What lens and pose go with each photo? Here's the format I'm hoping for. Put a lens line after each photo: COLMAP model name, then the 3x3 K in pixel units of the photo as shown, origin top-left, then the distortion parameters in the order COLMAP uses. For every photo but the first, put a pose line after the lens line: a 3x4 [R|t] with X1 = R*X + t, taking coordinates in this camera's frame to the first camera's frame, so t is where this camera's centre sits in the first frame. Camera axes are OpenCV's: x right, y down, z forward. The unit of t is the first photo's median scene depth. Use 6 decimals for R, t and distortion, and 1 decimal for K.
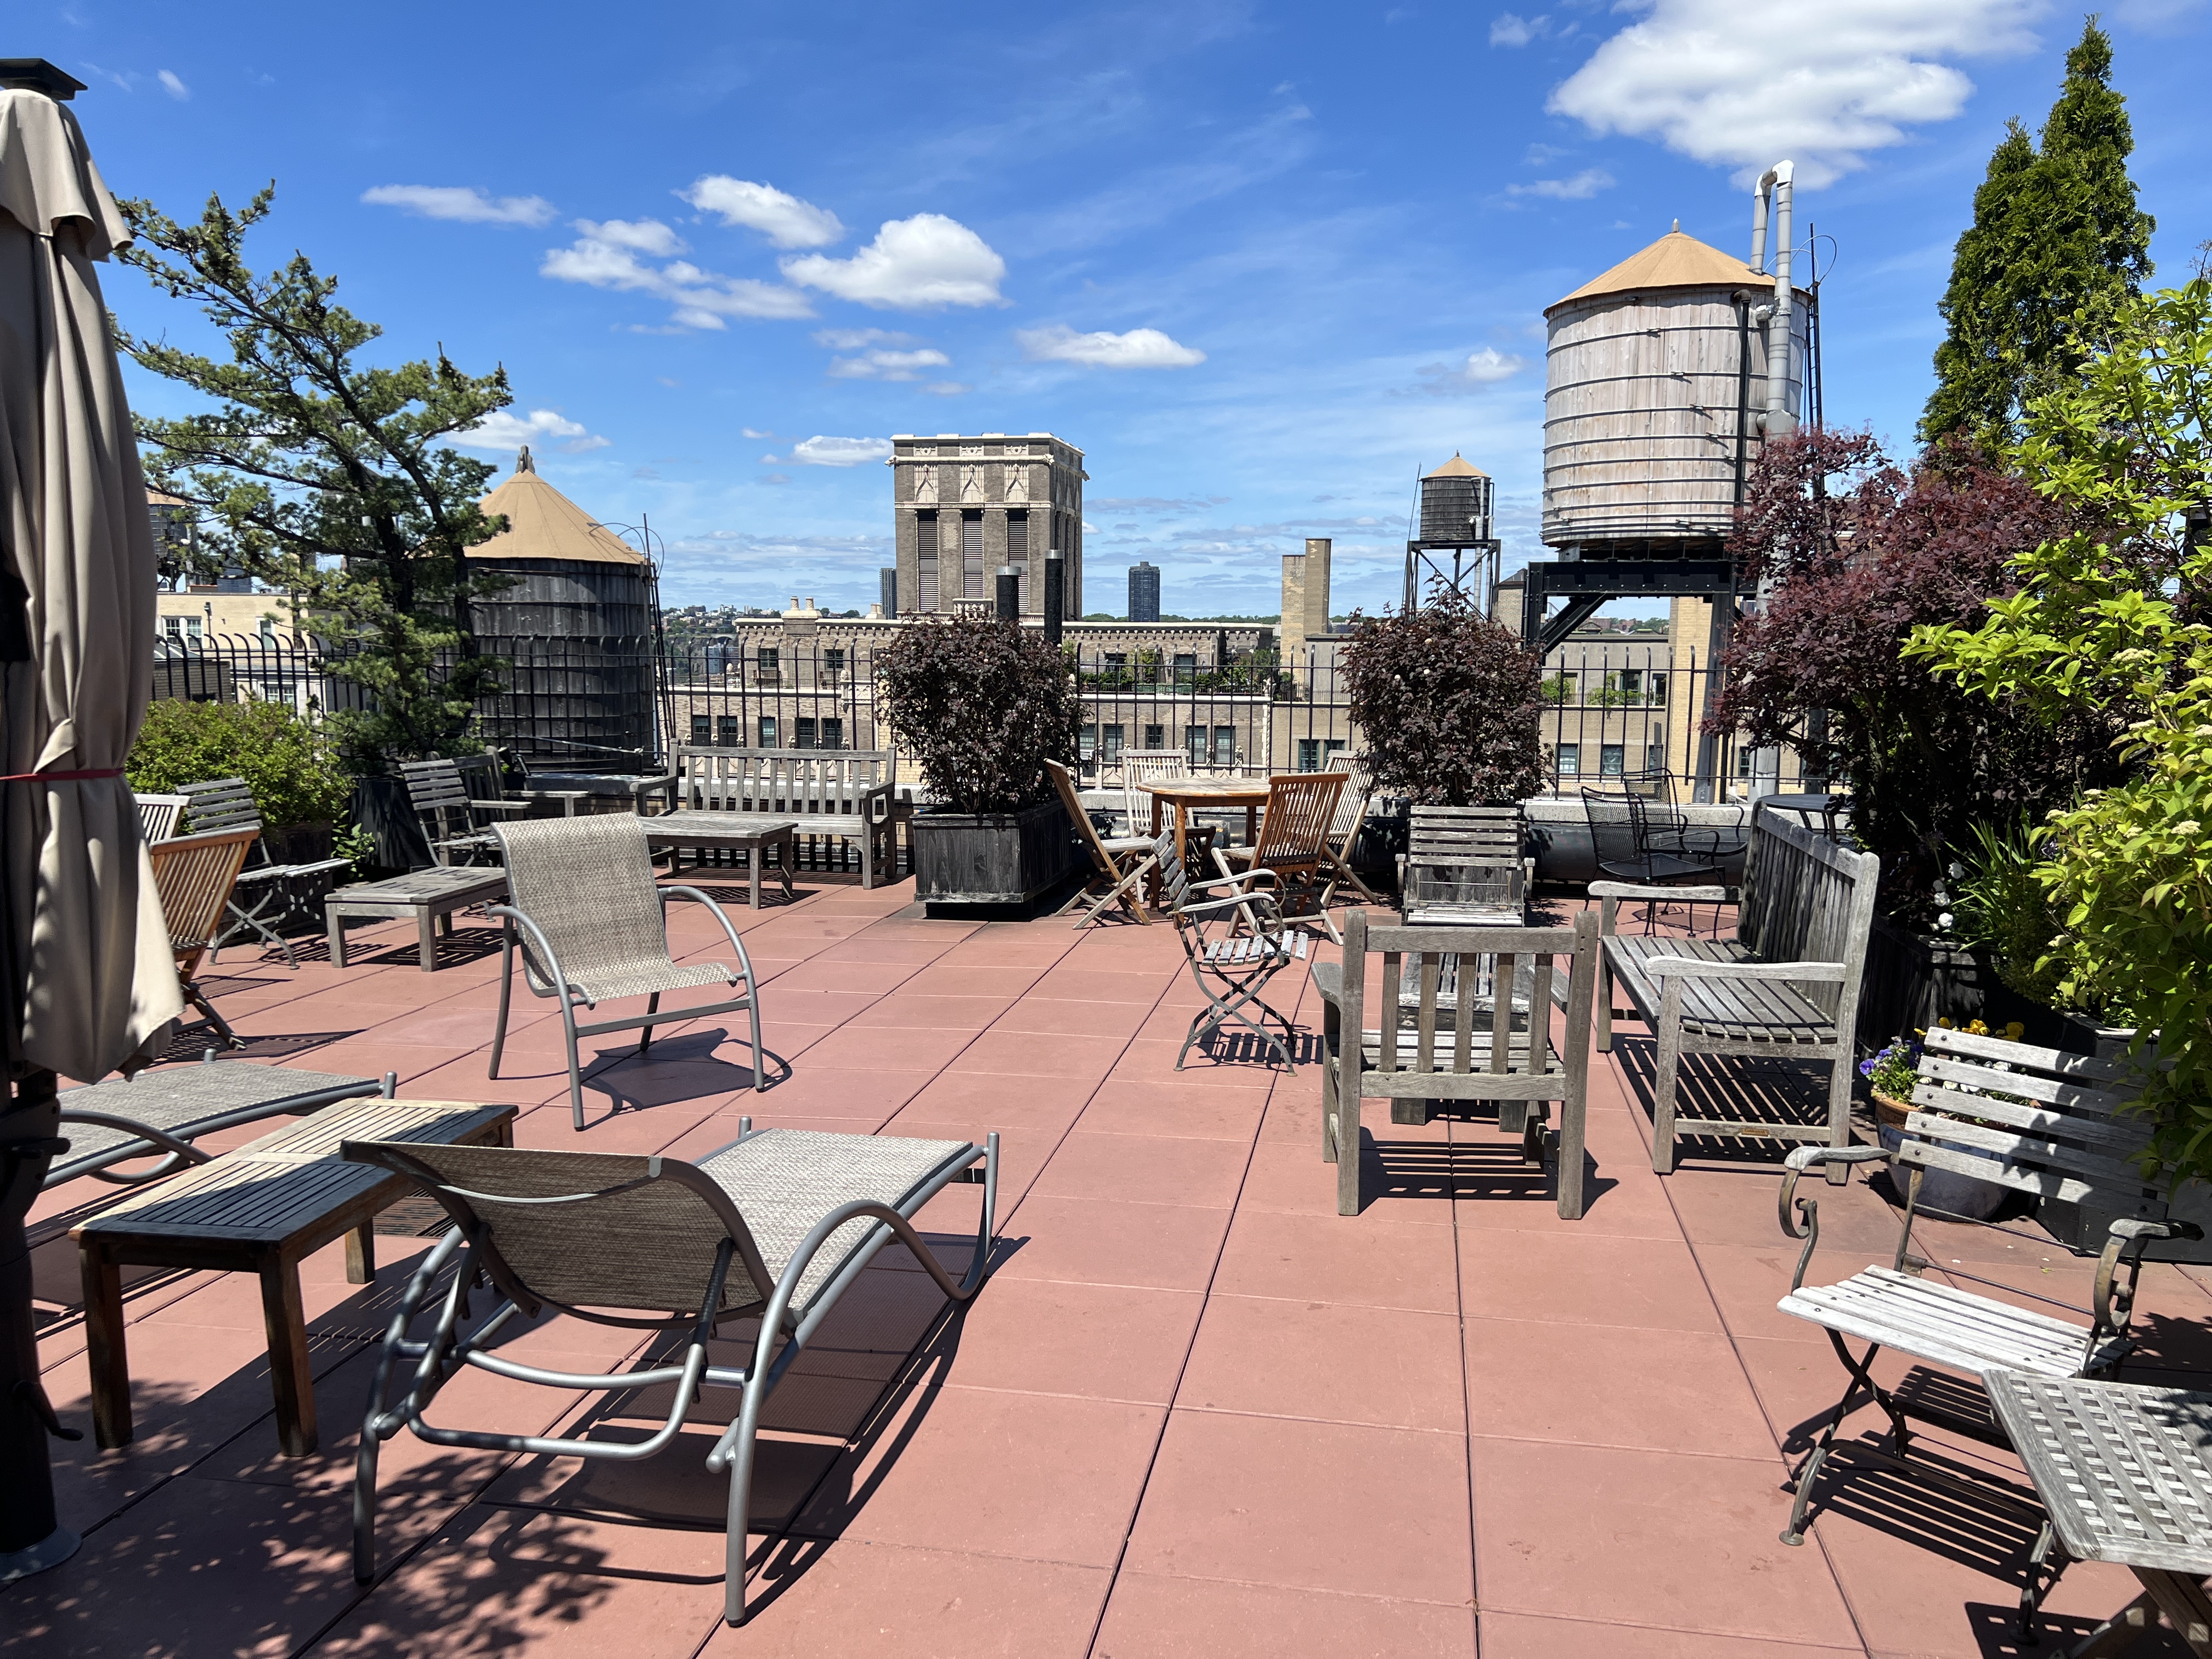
lens RADIAL K [[1653.1, 0, 1114.2], [0, 1653.1, 831.8], [0, 0, 1]] dist [0.042559, -0.019420]
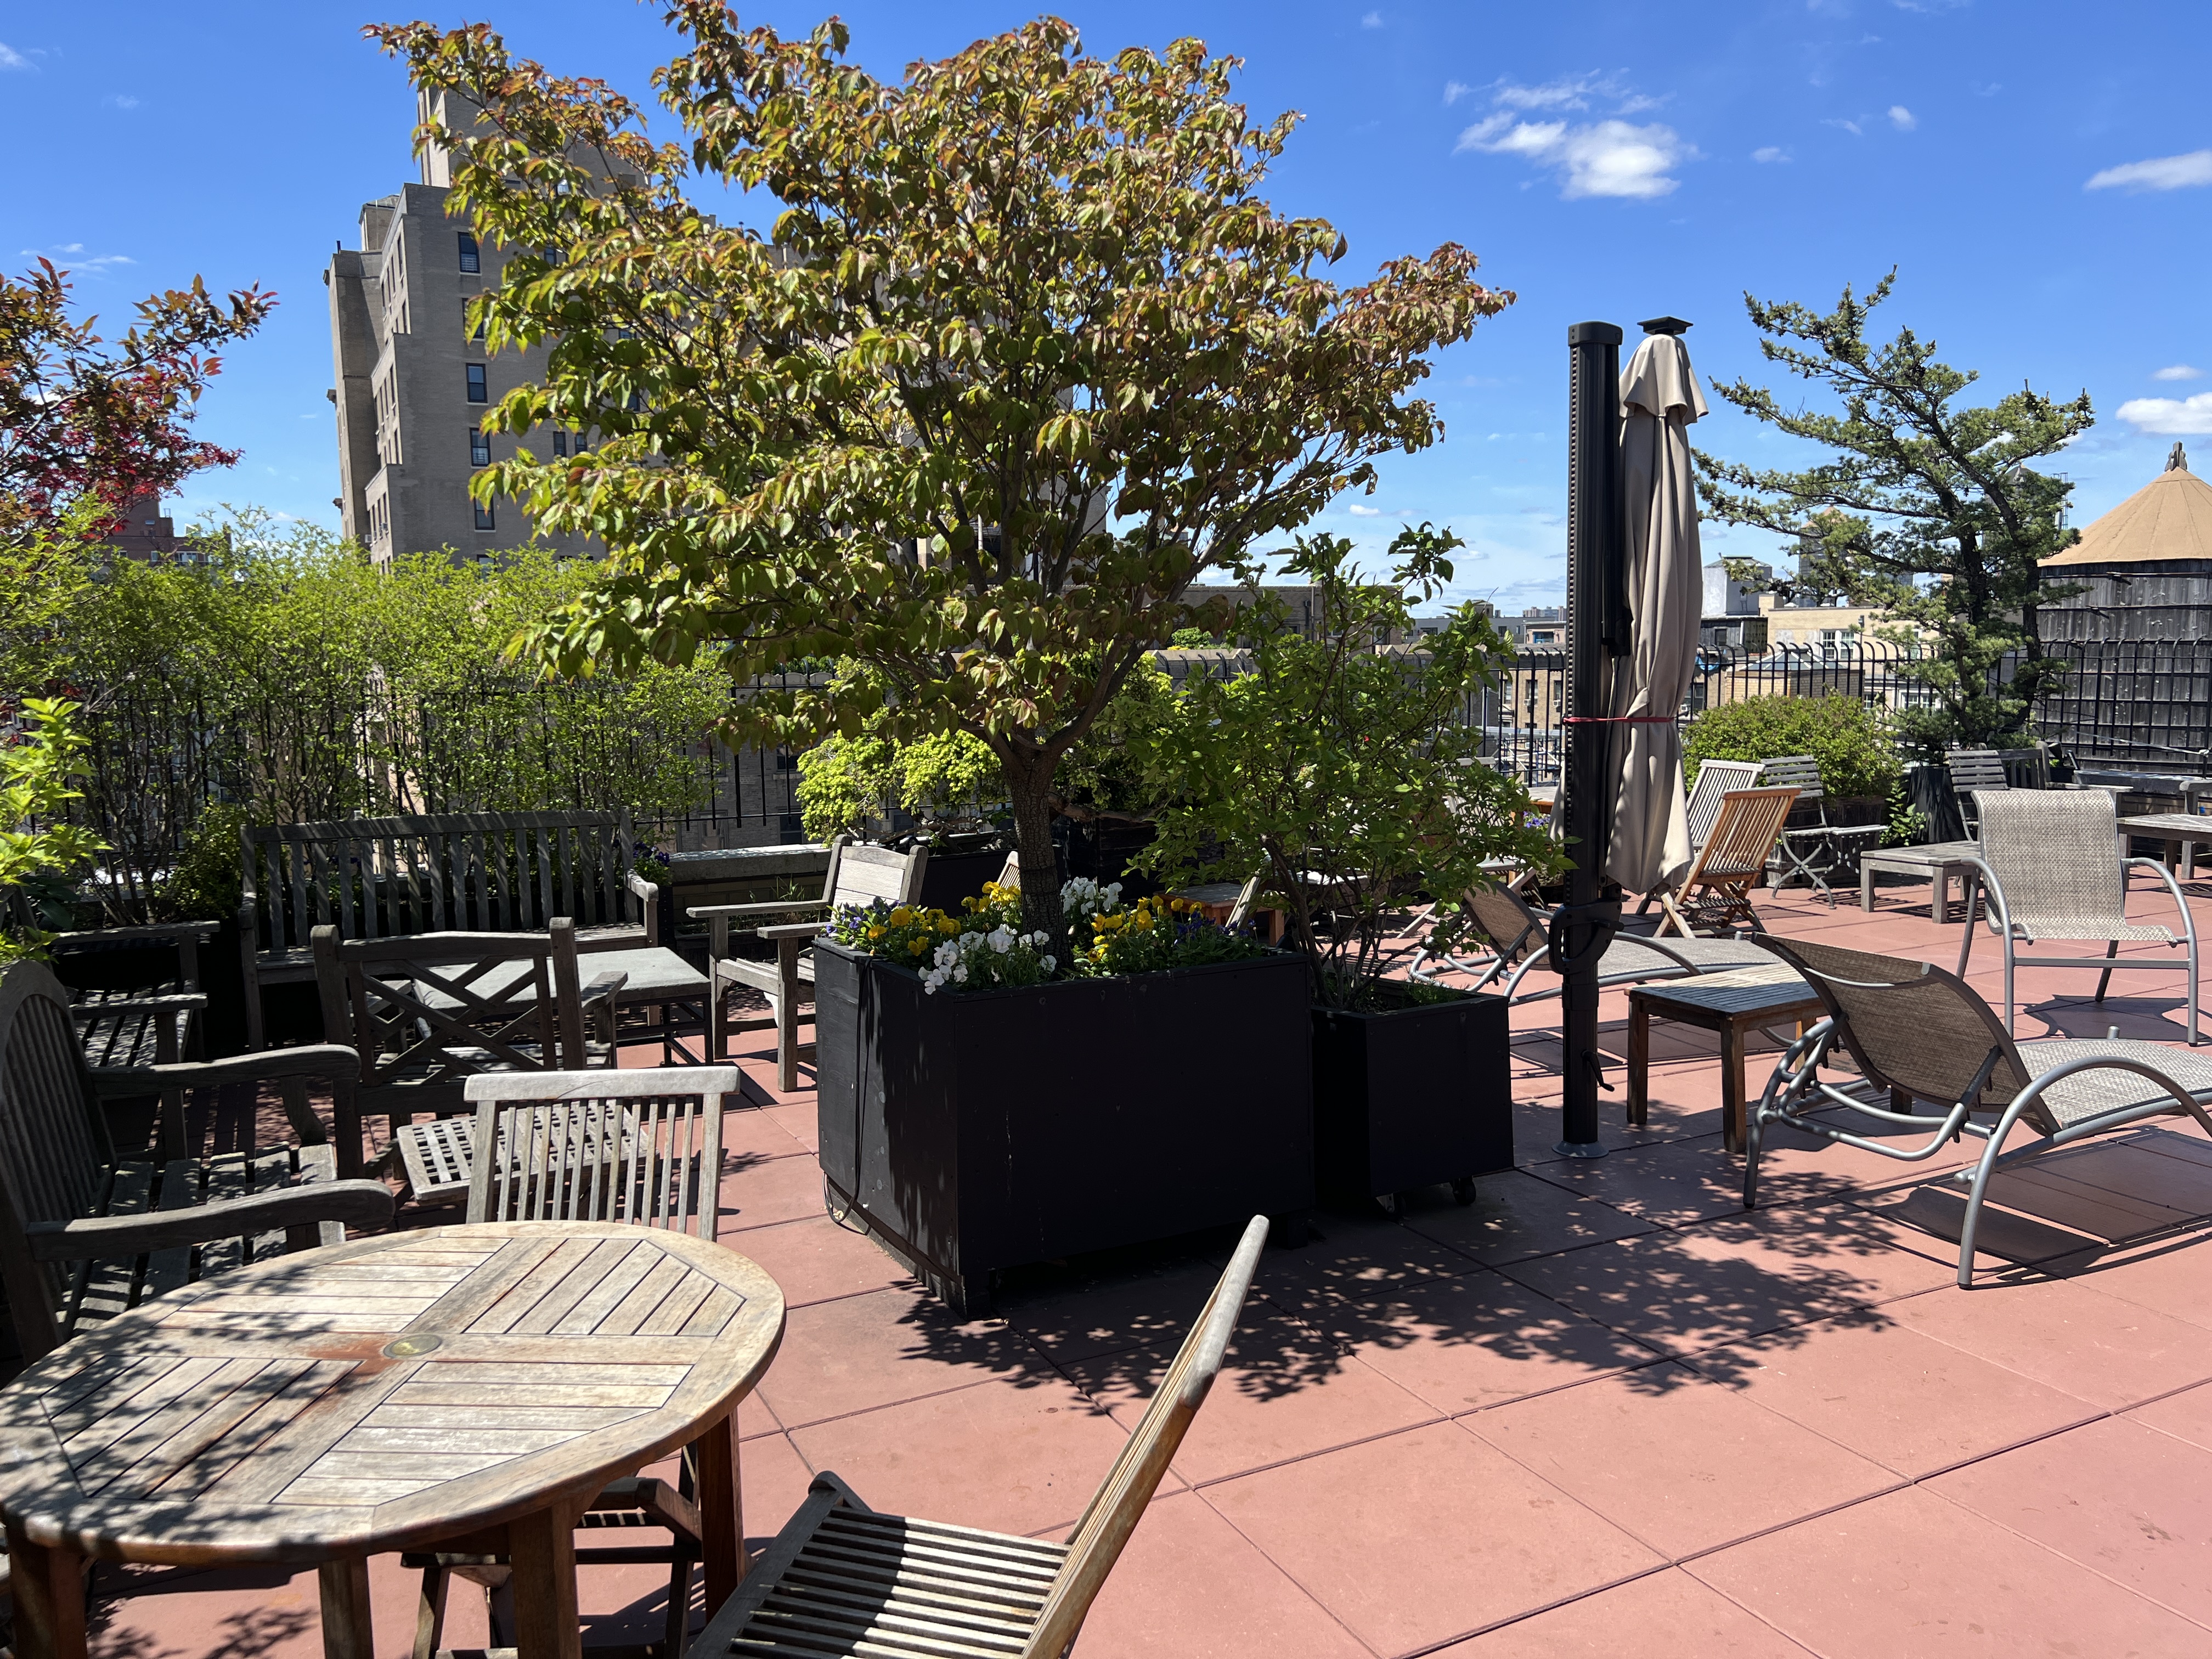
lens RADIAL K [[1653.1, 0, 1109.0], [0, 1653.1, 832.0], [0, 0, 1]] dist [0.042559, -0.019420]
pose [[0.606087, 0.080333, -0.791331, 0.142645], [-0.085293, 0.995714, 0.035754, 0.023136], [0.790812, 0.045825, 0.610342, -0.168564]]
